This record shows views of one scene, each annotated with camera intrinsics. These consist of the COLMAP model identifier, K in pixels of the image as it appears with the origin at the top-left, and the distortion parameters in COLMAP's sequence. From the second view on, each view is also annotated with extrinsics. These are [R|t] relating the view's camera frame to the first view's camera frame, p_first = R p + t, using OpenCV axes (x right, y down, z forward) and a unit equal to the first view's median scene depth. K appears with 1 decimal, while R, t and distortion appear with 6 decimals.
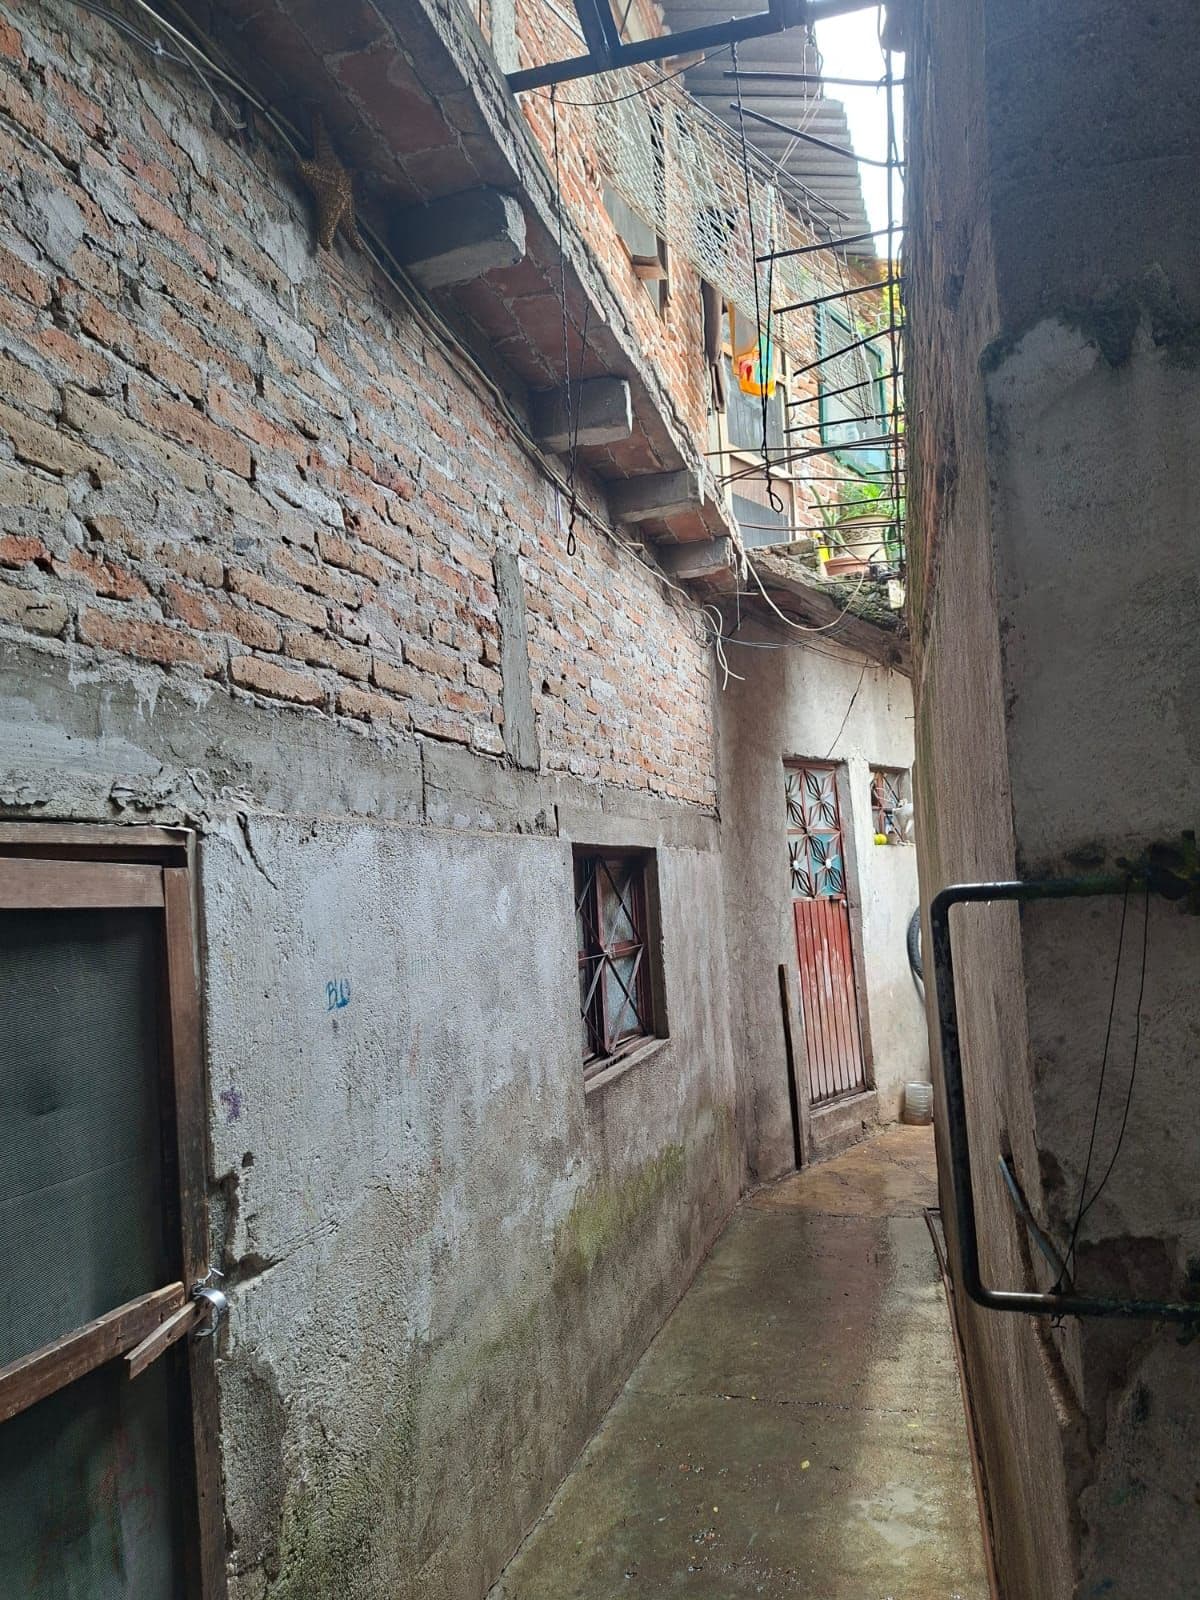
lens RADIAL K [[1098.2, 0, 600.0], [0, 1098.2, 800.0], [0, 0, 1]] dist [0.004688, 0.003028]
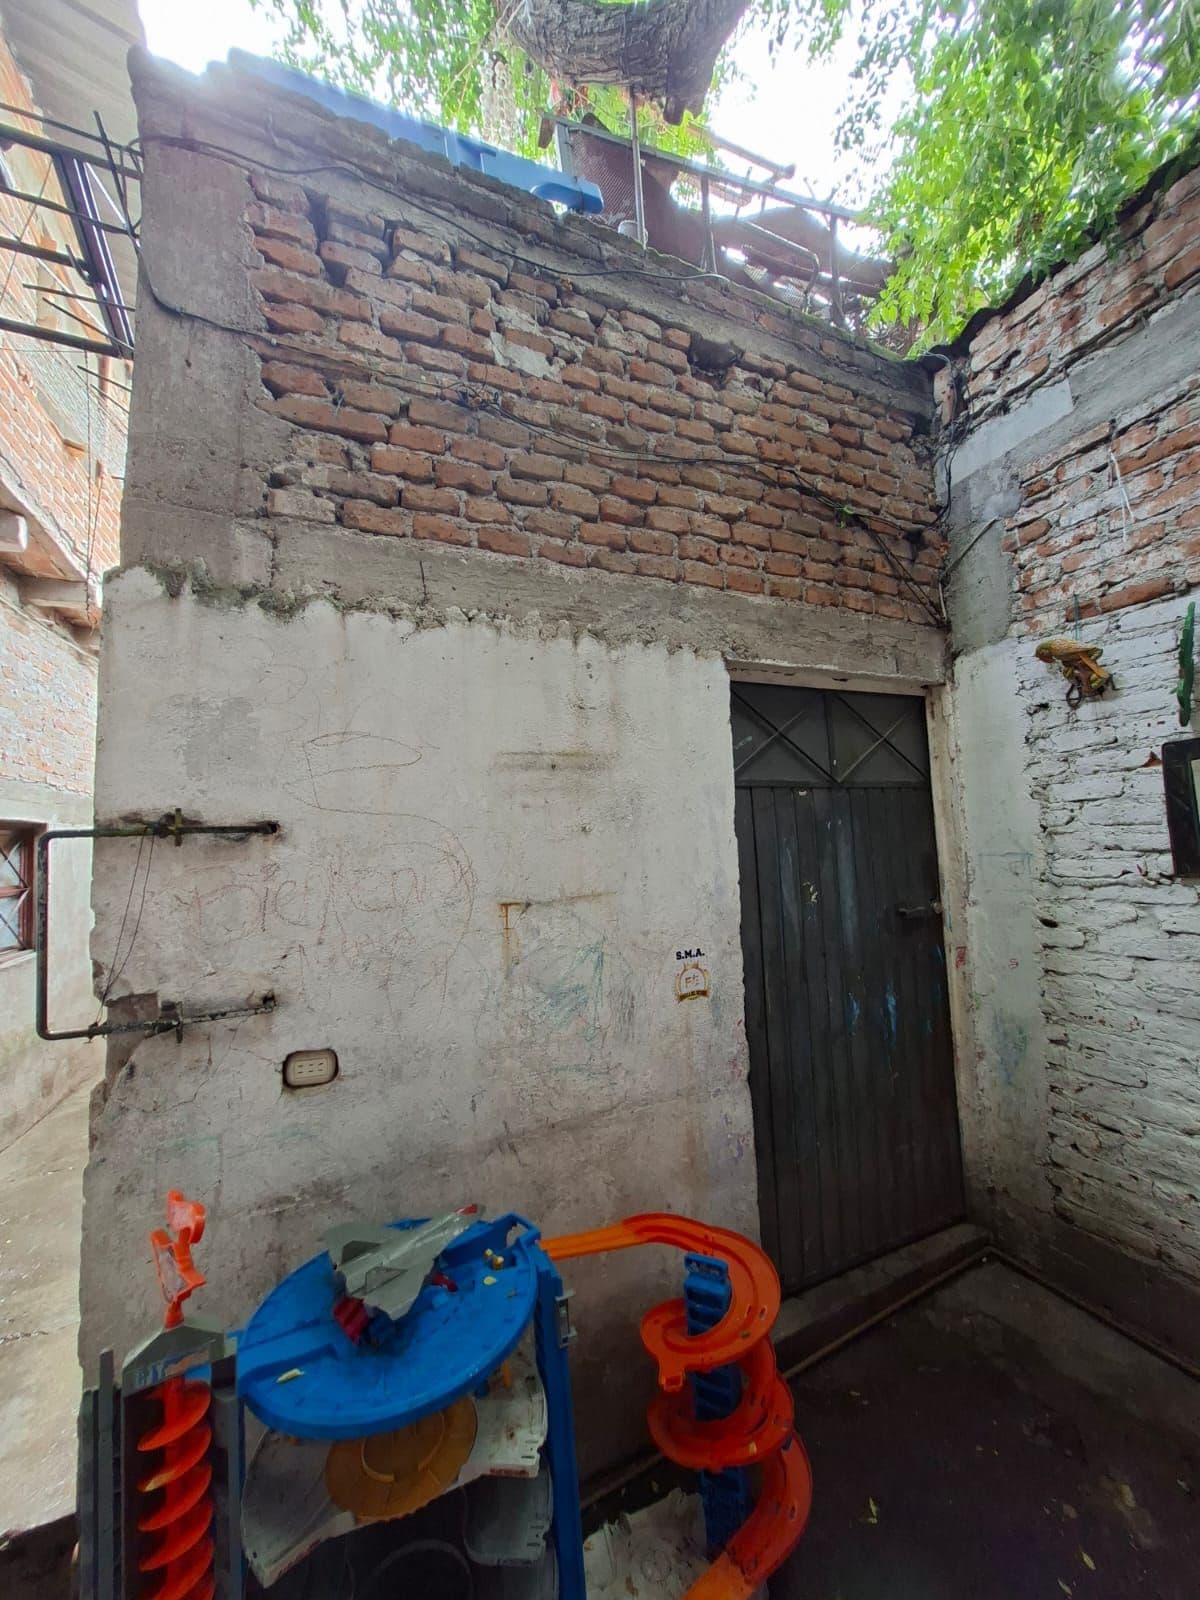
lens RADIAL K [[619.3, 0, 596.0], [0, 619.3, 793.8], [0, 0, 1]] dist [-0.010745, 0.003417]
pose [[0.773102, 0.074838, 0.629851, 0.381788], [-0.055856, 0.997190, -0.049926, 0.013192], [-0.631817, 0.003417, 0.775110, -0.498871]]
